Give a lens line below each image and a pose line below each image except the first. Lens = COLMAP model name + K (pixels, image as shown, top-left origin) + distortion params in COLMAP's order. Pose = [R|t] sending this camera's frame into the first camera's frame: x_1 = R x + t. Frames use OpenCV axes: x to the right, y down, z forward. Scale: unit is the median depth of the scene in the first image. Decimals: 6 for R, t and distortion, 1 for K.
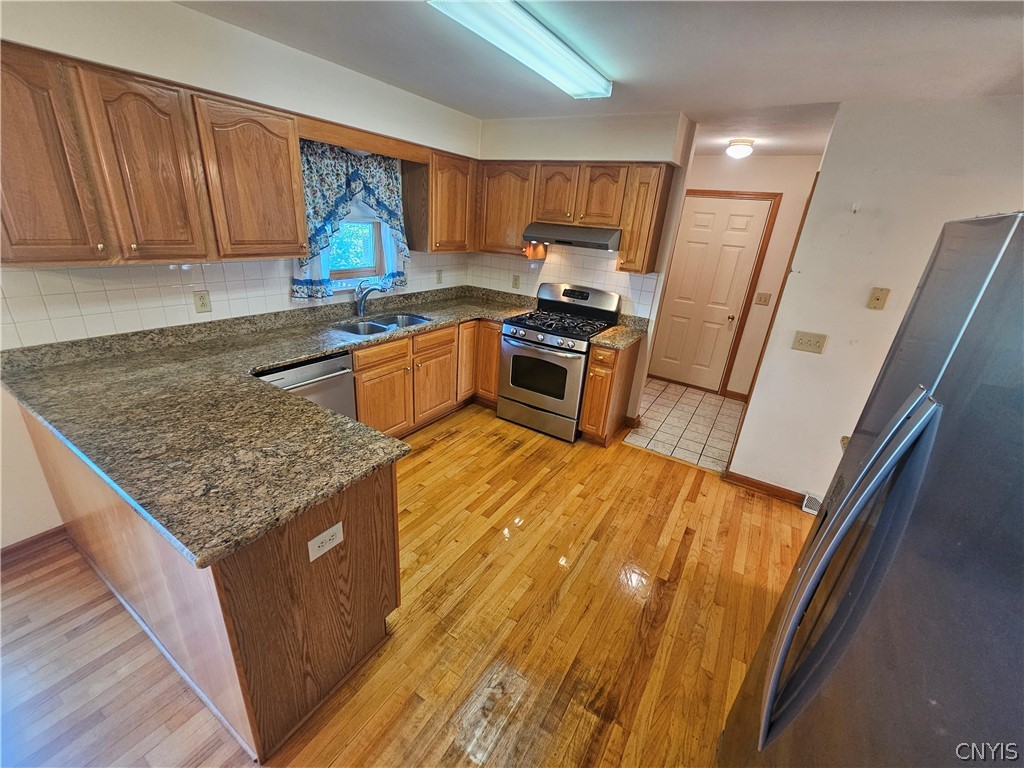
lens RADIAL K [[421.2, 0, 512.2], [0, 421.2, 384.3], [0, 0, 1]] dist [-0.002399, 0.000898]
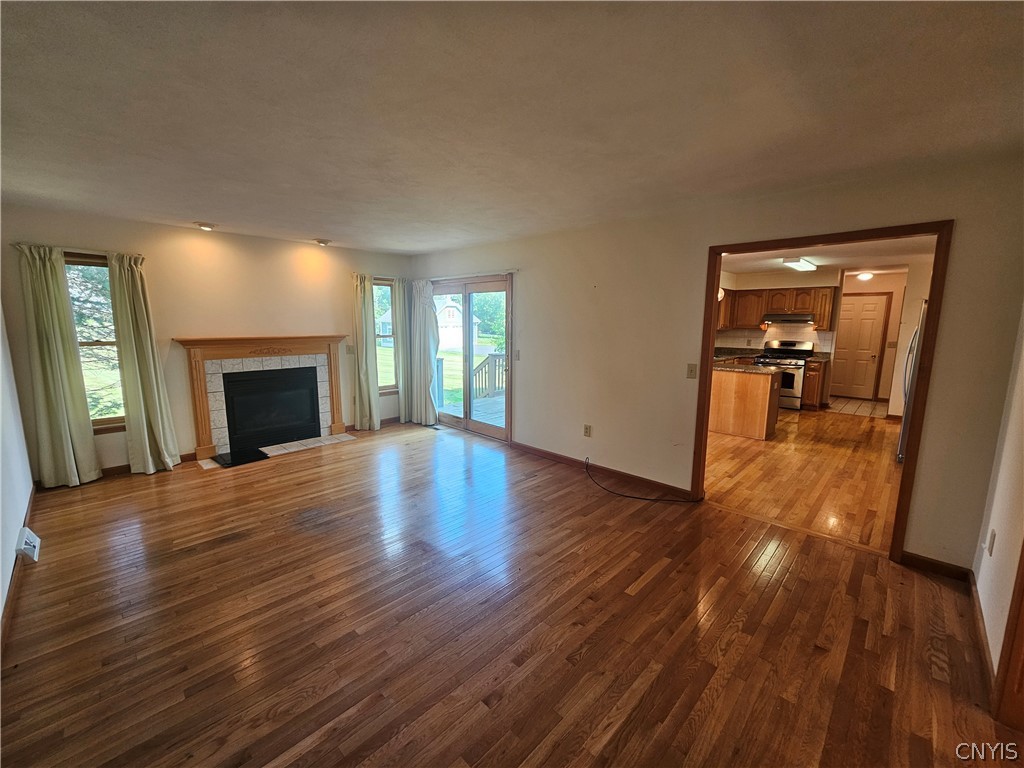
lens RADIAL K [[421.2, 0, 511.4], [0, 421.2, 387.7], [0, 0, 1]] dist [-0.002399, 0.000898]
pose [[0.976263, -0.037559, -0.213309, -0.963312], [-0.012250, 0.973699, -0.227510, 0.626724], [0.216243, 0.224723, 0.950126, -1.596747]]
